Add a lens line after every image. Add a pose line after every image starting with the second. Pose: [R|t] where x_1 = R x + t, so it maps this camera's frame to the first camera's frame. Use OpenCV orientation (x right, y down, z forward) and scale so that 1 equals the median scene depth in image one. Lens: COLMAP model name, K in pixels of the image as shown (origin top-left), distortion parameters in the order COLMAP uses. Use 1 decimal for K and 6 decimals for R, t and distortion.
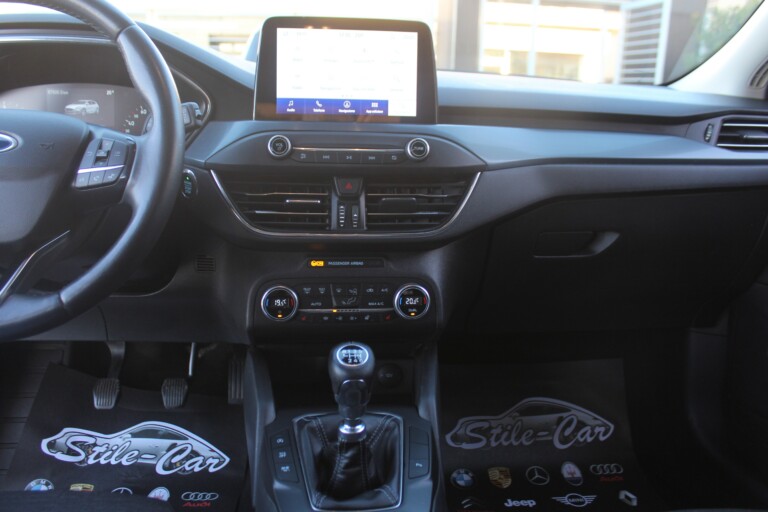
lens RADIAL K [[639.6, 0, 374.1], [0, 639.6, 259.4], [0, 0, 1]] dist [-0.181556, 0.155040]
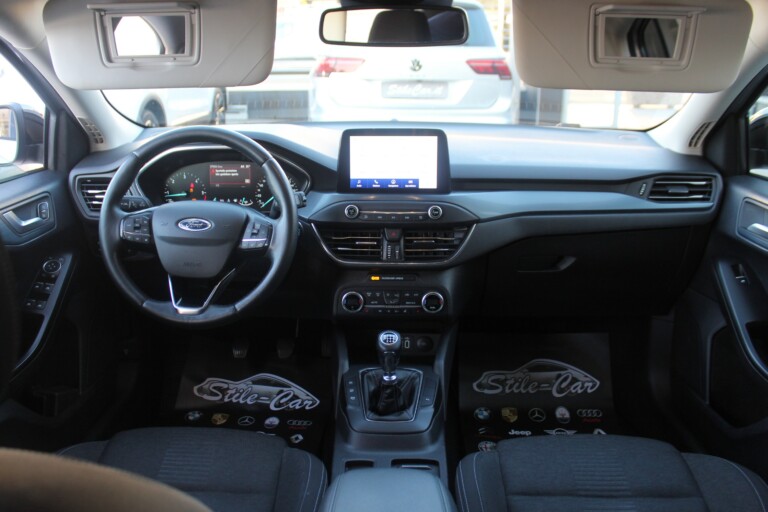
lens RADIAL K [[639.6, 0, 374.1], [0, 639.6, 259.4], [0, 0, 1]] dist [-0.181556, 0.155040]
pose [[0.989925, 0.017721, -0.140479, 0.140413], [-0.005423, 0.996155, 0.087443, -0.187218], [0.141488, -0.085800, 0.986215, -0.633251]]
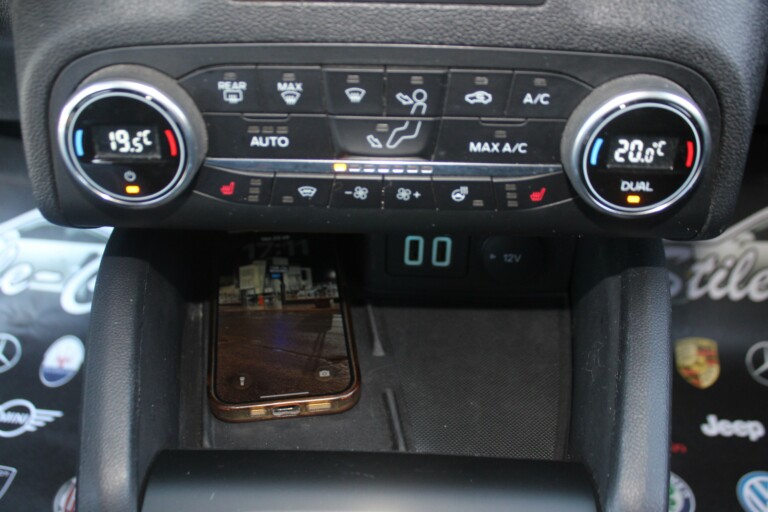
lens RADIAL K [[762.4, 0, 384.0], [0, 762.4, 256.0], [0, 0, 1]] dist [-0.108299, 0.004529]
pose [[0.992157, 0.079986, -0.096054, -0.009925], [-0.022987, 0.872107, 0.488775, -0.043418], [0.122865, -0.482734, 0.867106, 0.709603]]
